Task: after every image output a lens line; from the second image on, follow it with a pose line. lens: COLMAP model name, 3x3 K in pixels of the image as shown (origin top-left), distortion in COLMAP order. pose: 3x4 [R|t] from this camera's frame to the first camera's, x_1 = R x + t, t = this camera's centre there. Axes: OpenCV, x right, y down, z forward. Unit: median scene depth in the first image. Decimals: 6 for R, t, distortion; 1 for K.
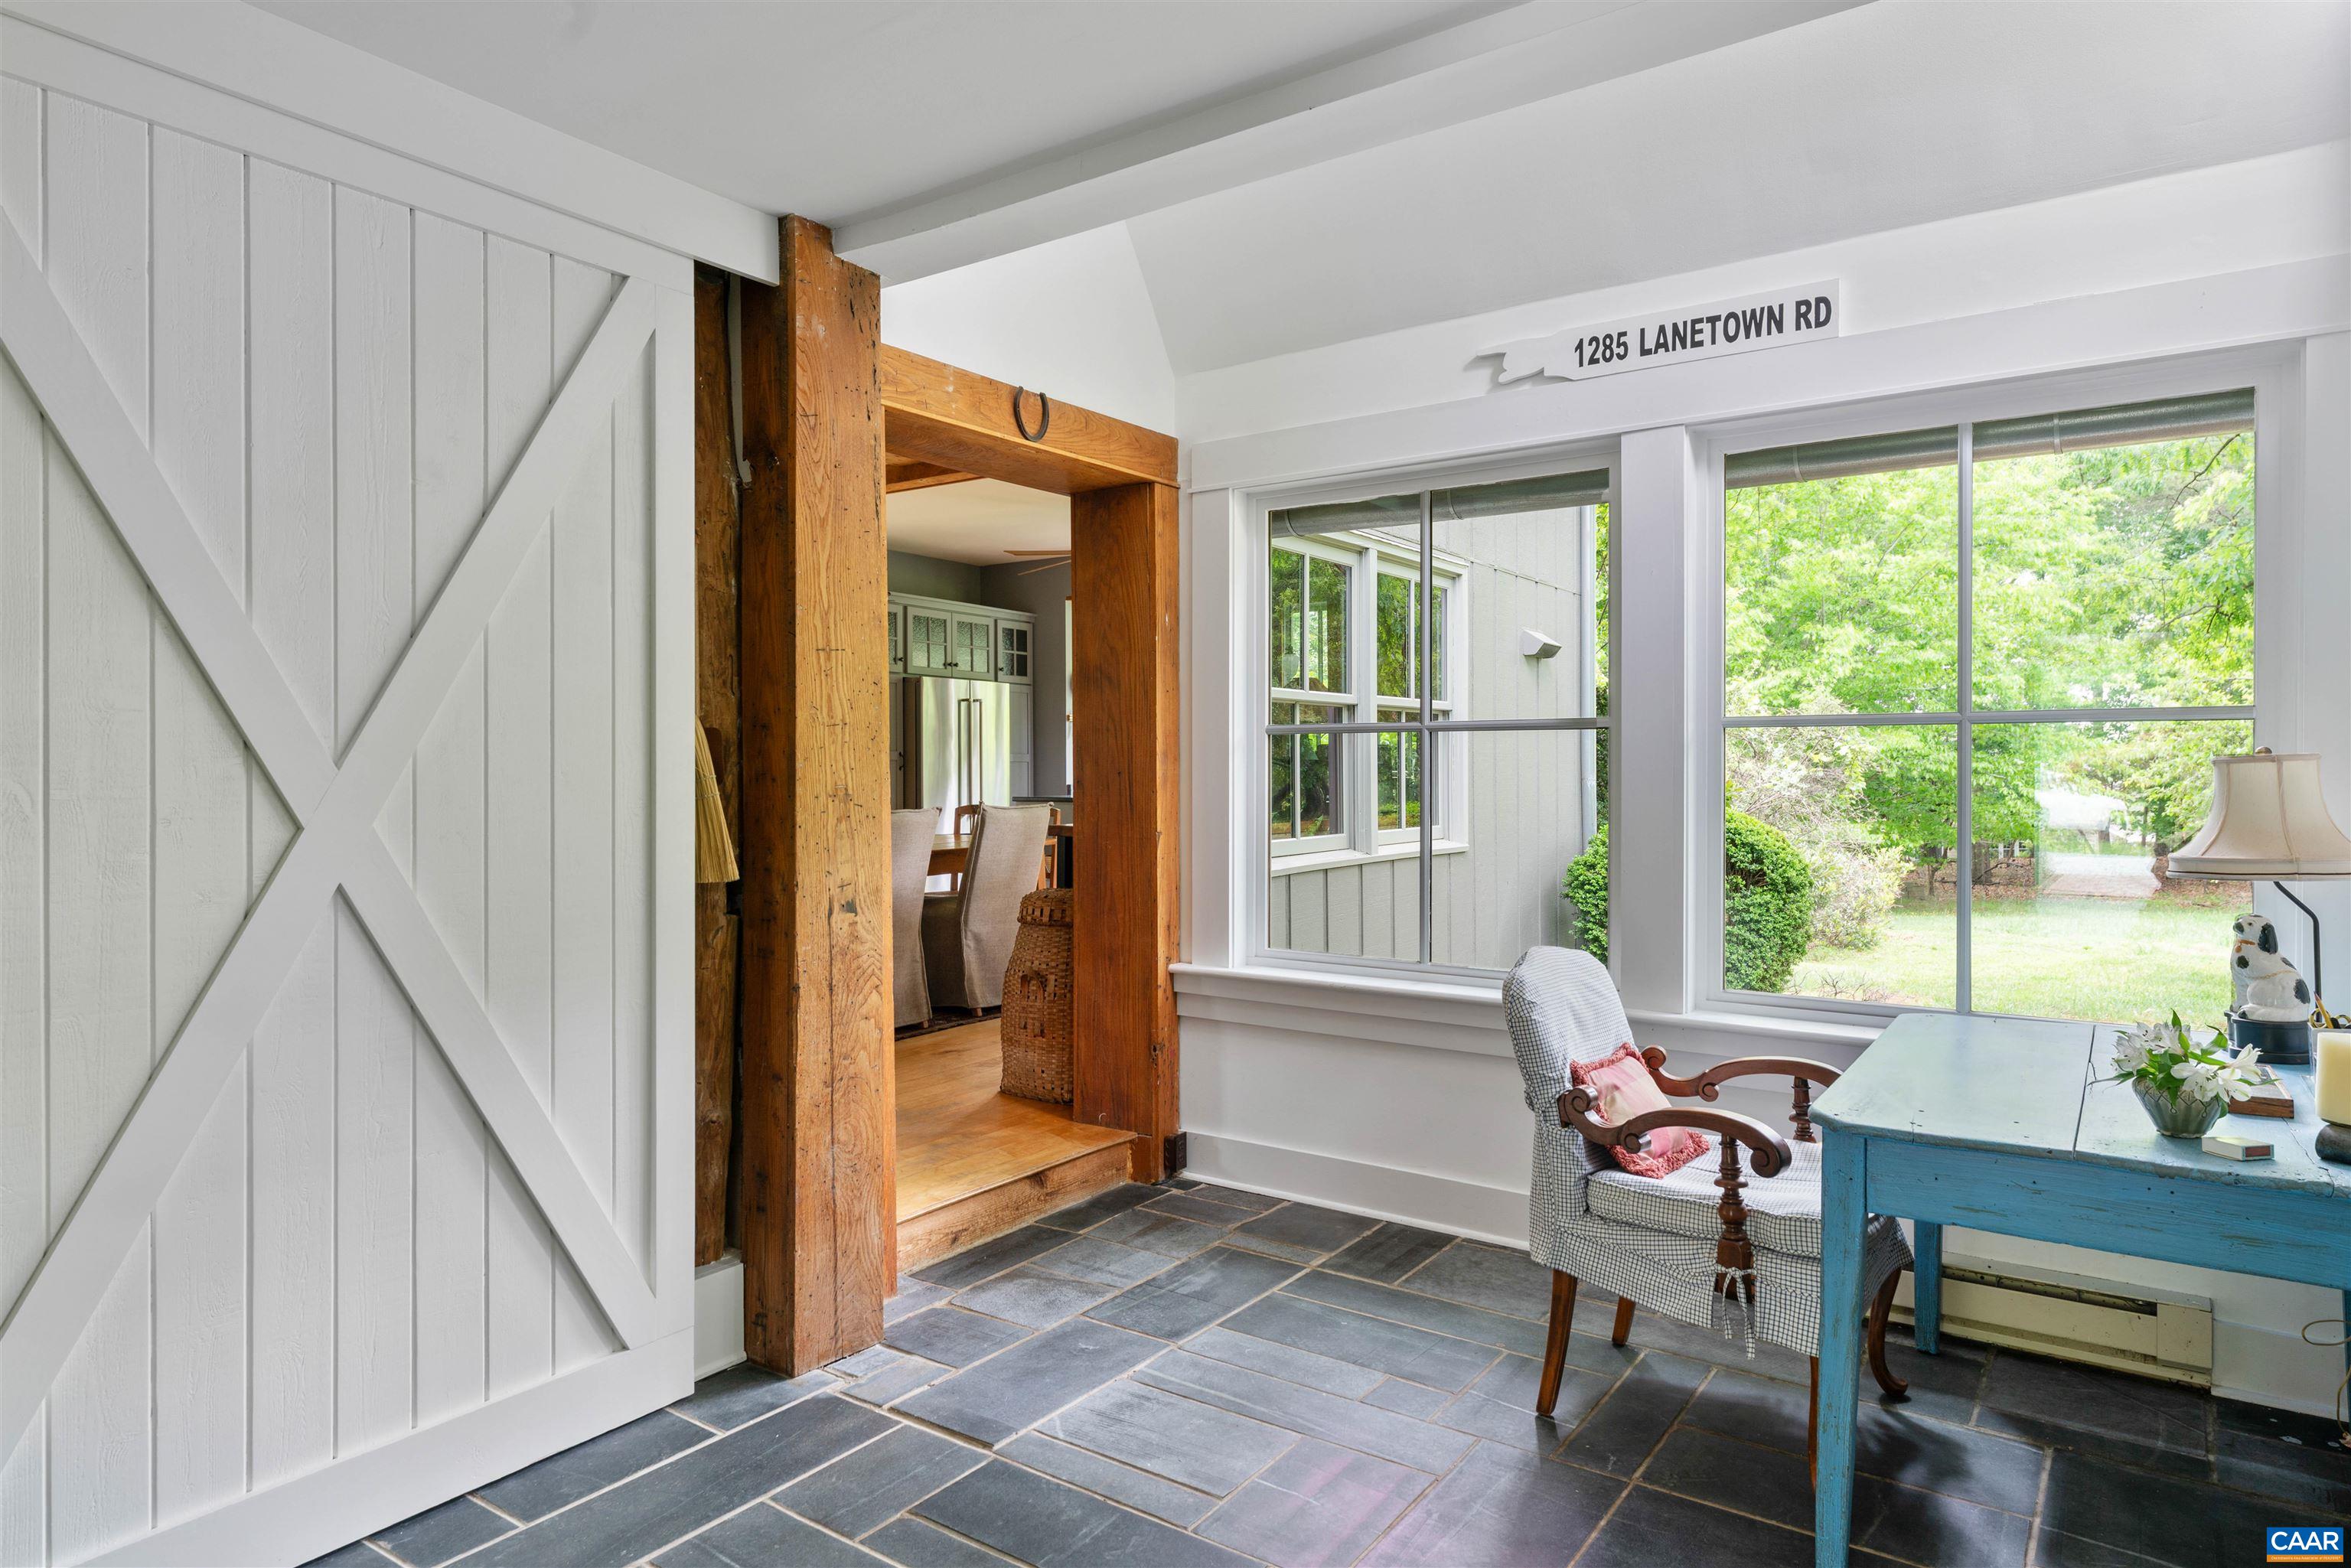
lens RADIAL K [[1399.6, 0, 1163.1], [0, 1399.6, 777.8], [0, 0, 1]] dist [0.003376, 0.002420]
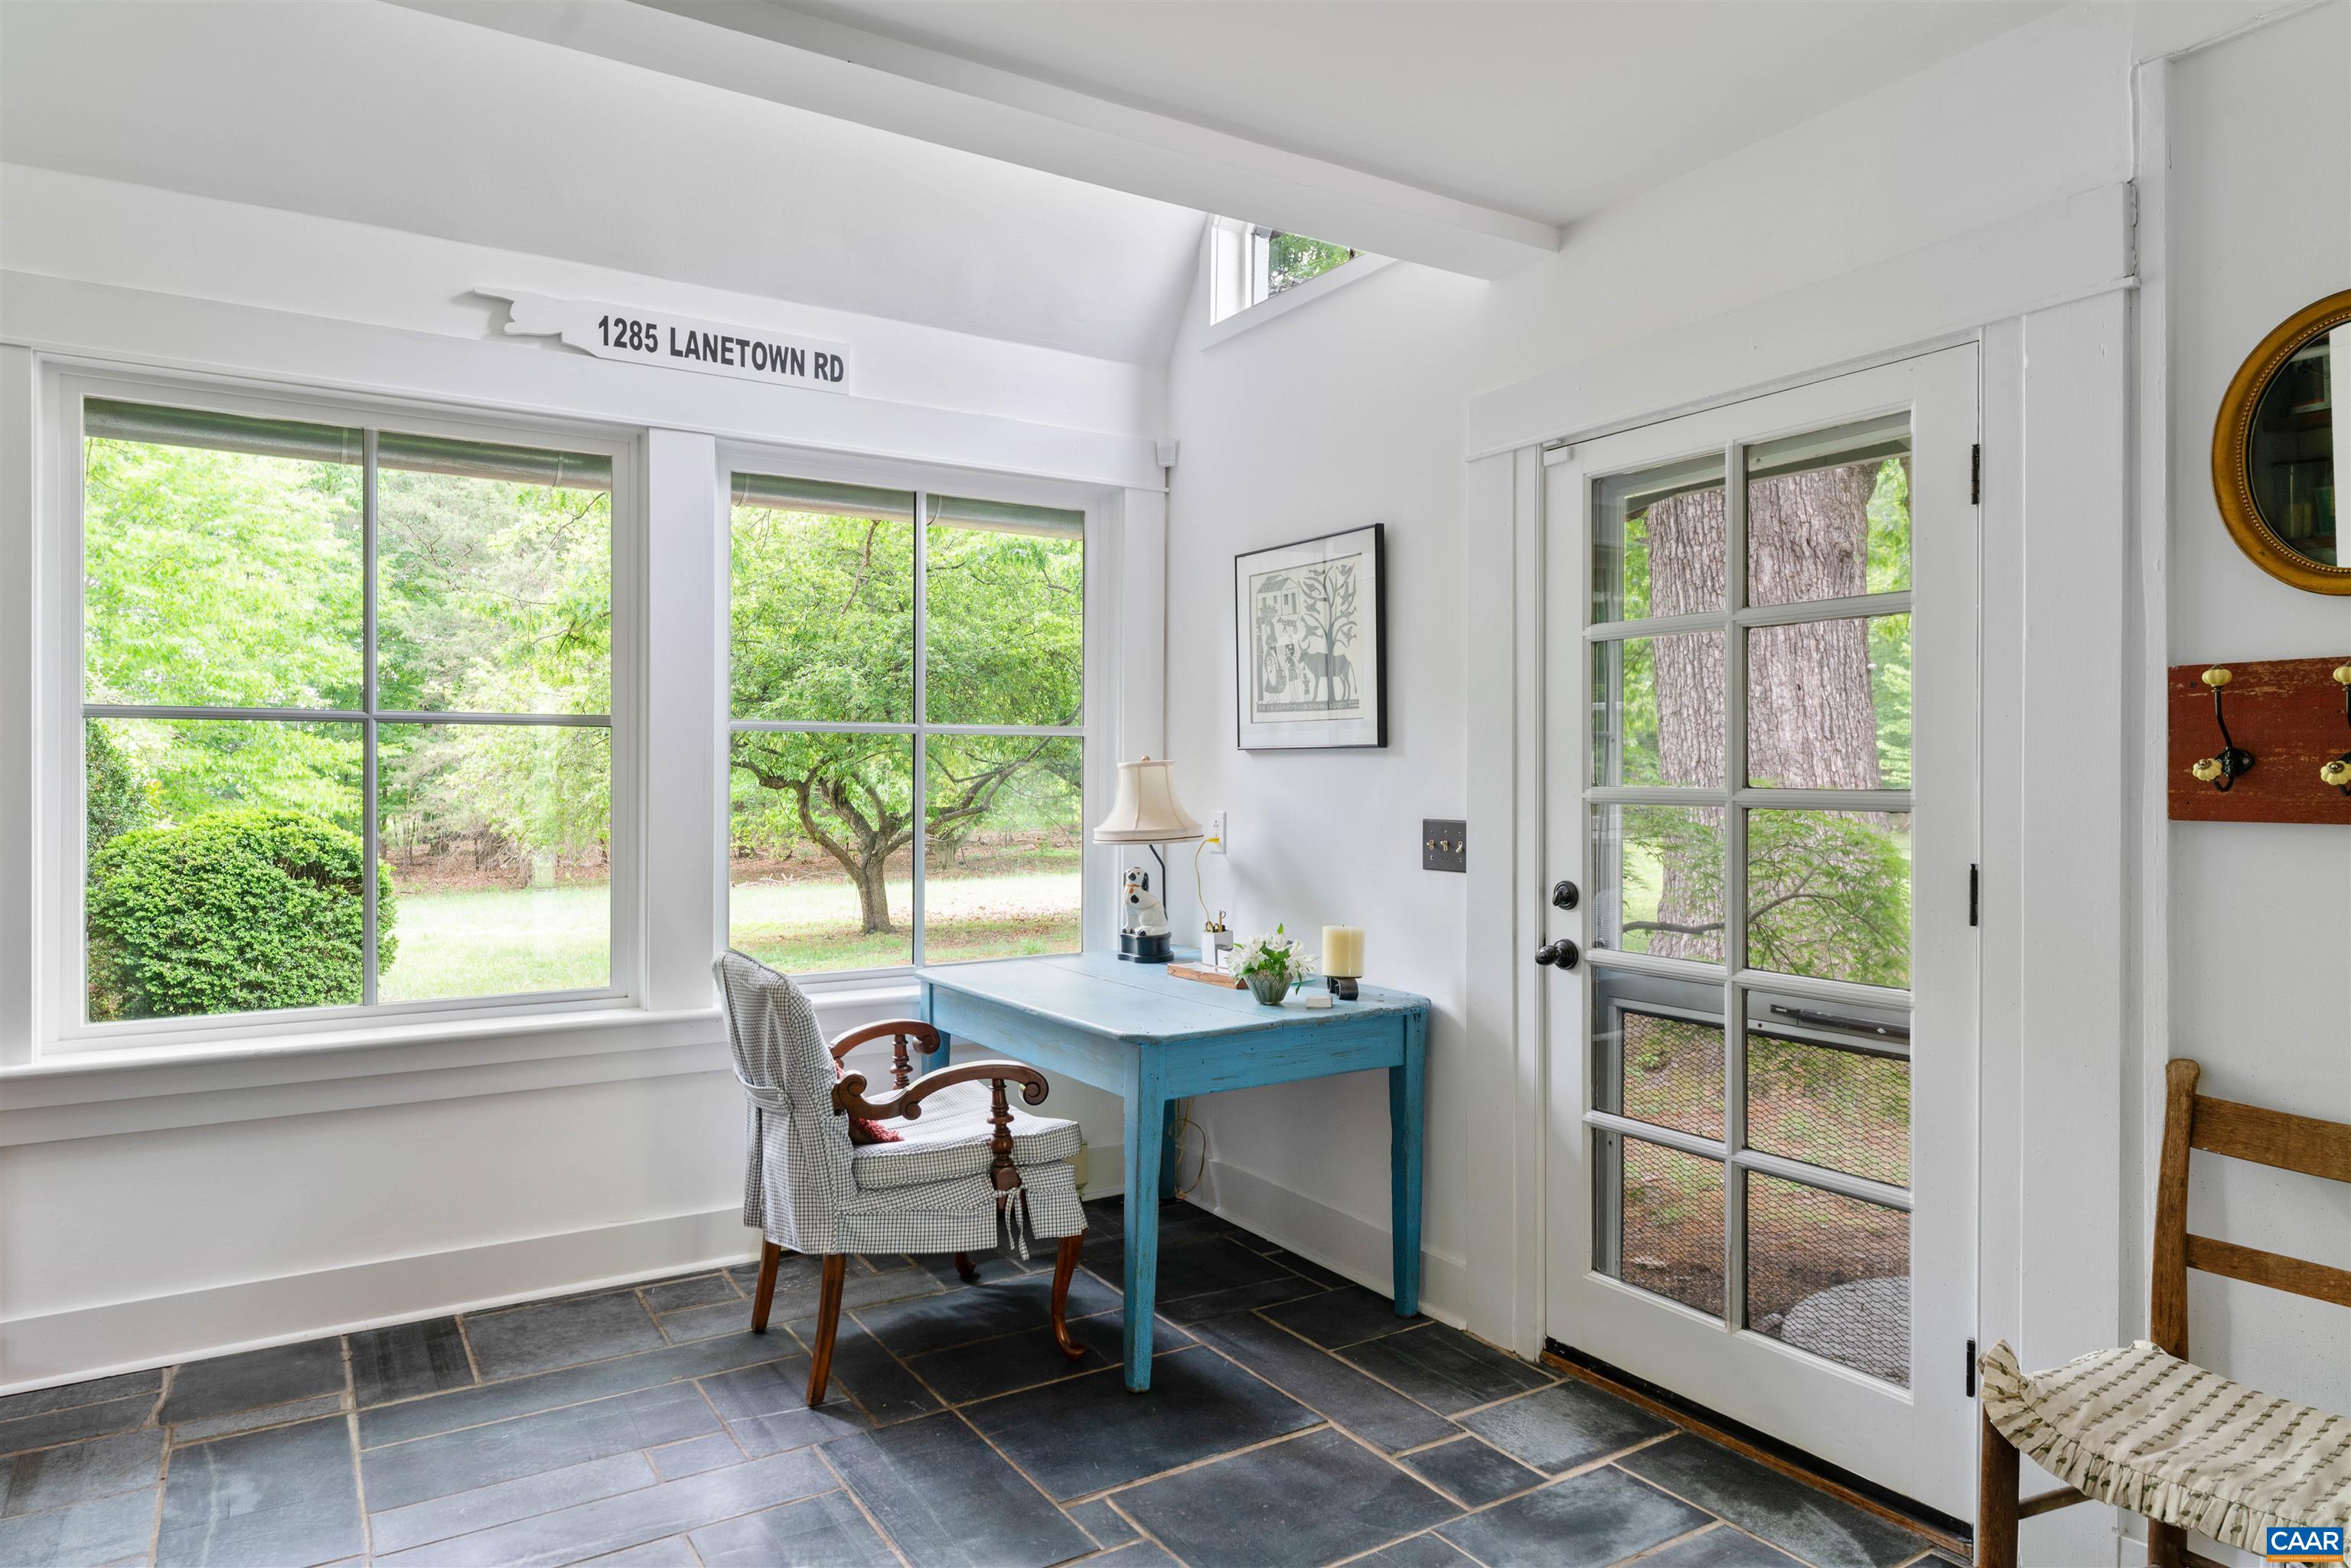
lens RADIAL K [[1399.6, 0, 1163.1], [0, 1399.6, 777.8], [0, 0, 1]] dist [0.003376, 0.002420]
pose [[0.385138, -0.002934, 0.922854, -0.448115], [0.002456, 0.999995, 0.002154, -0.001327], [-0.922856, 0.001437, 0.385144, 0.294934]]
